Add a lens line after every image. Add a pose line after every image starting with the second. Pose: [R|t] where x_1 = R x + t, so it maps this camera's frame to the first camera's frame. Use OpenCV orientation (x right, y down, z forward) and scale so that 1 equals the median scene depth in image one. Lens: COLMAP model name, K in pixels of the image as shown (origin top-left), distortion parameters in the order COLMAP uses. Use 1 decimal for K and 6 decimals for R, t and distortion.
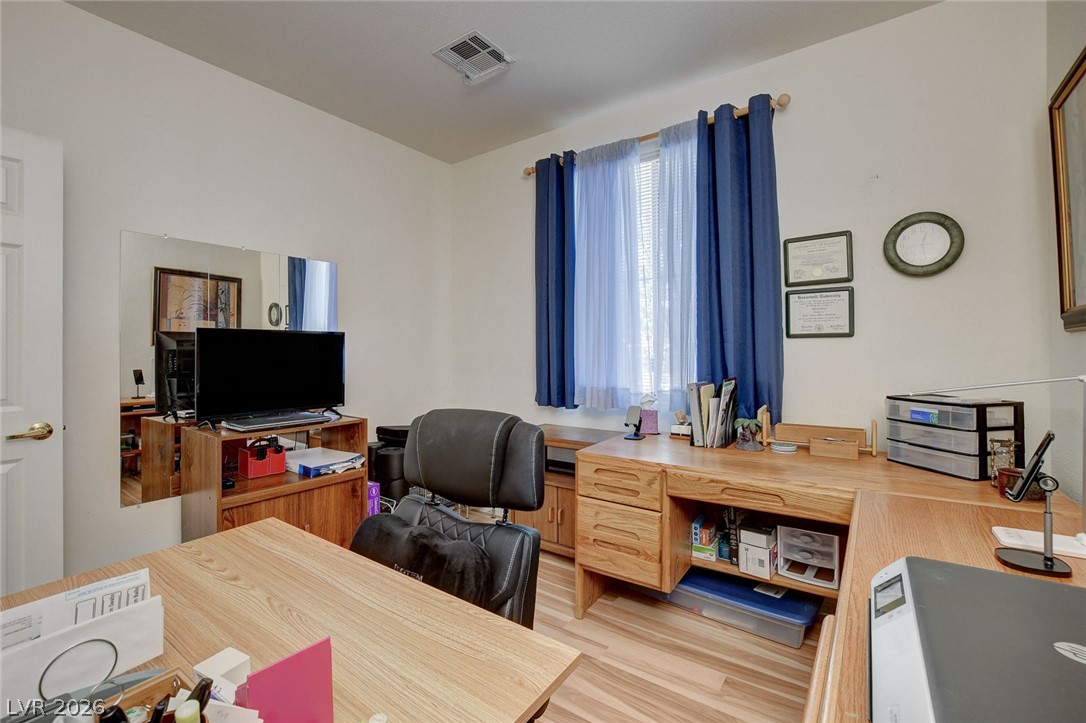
lens RADIAL K [[478.3, 0, 544.9], [0, 478.3, 350.8], [0, 0, 1]] dist [-0.025706, 0.004921]
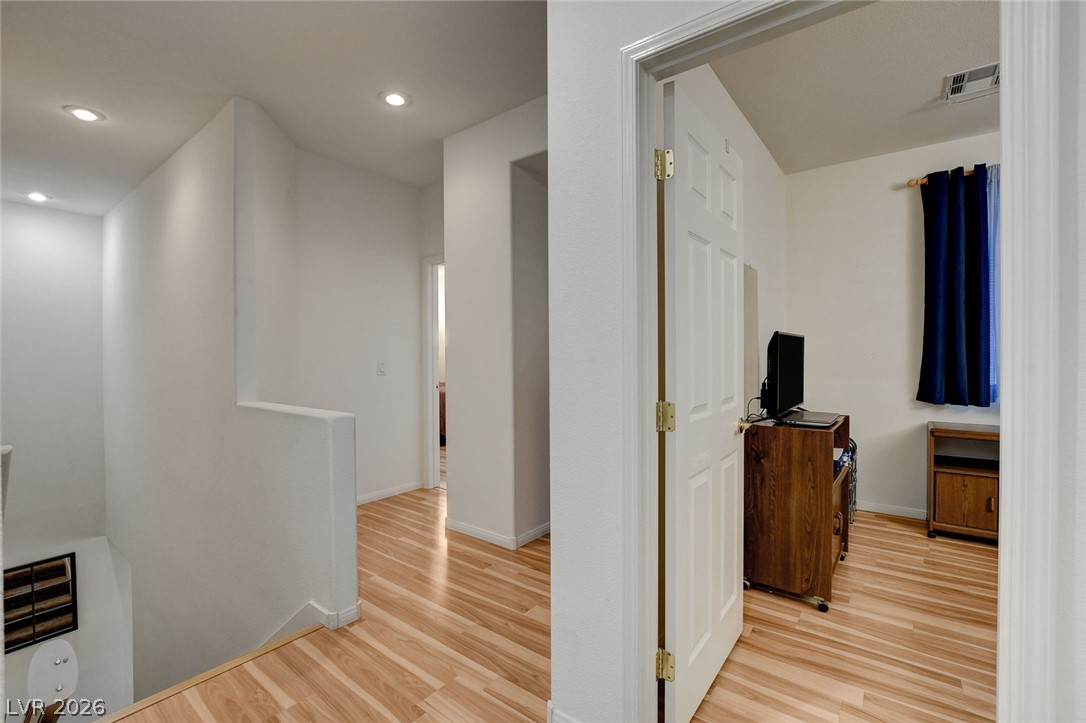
lens RADIAL K [[478.3, 0, 543.0], [0, 478.3, 356.7], [0, 0, 1]] dist [-0.025706, 0.004921]
pose [[0.999915, -0.003728, -0.012462, -1.171650], [0.003824, 0.999963, 0.007681, -0.002339], [0.012433, -0.007728, 0.999893, -0.072829]]
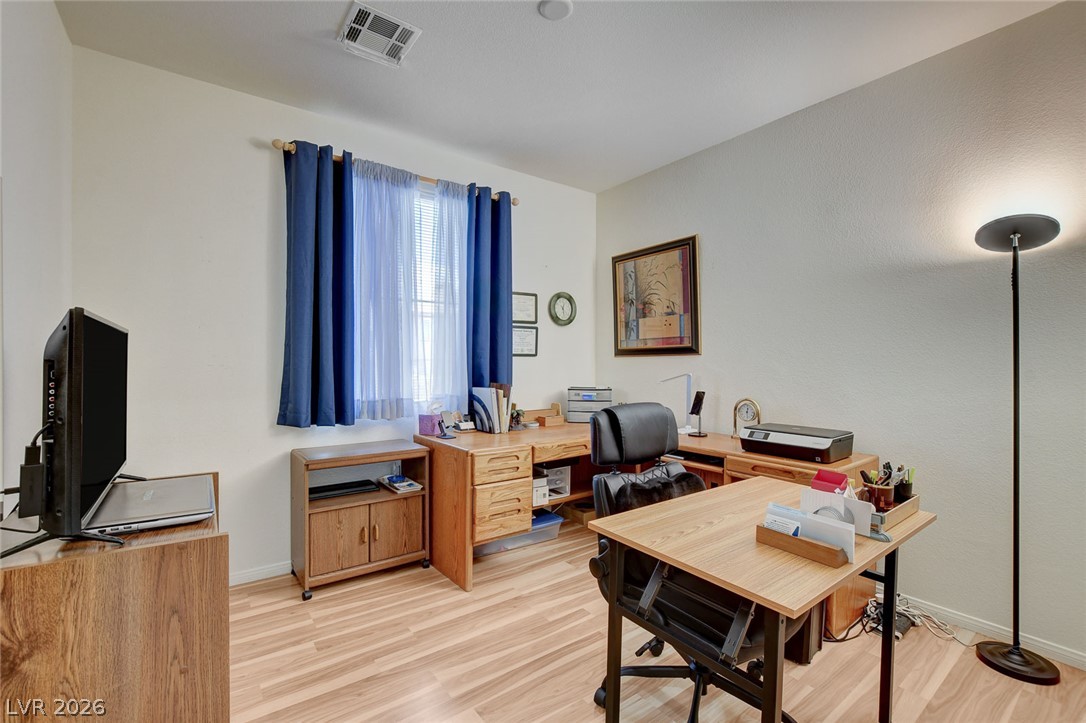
lens RADIAL K [[478.3, 0, 545.1], [0, 478.3, 365.3], [0, 0, 1]] dist [-0.025706, 0.004921]
pose [[0.284774, -0.002245, 0.958592, -0.949170], [-0.008636, 0.999951, 0.004908, -0.005418], [-0.958556, -0.009676, 0.284740, 0.457529]]
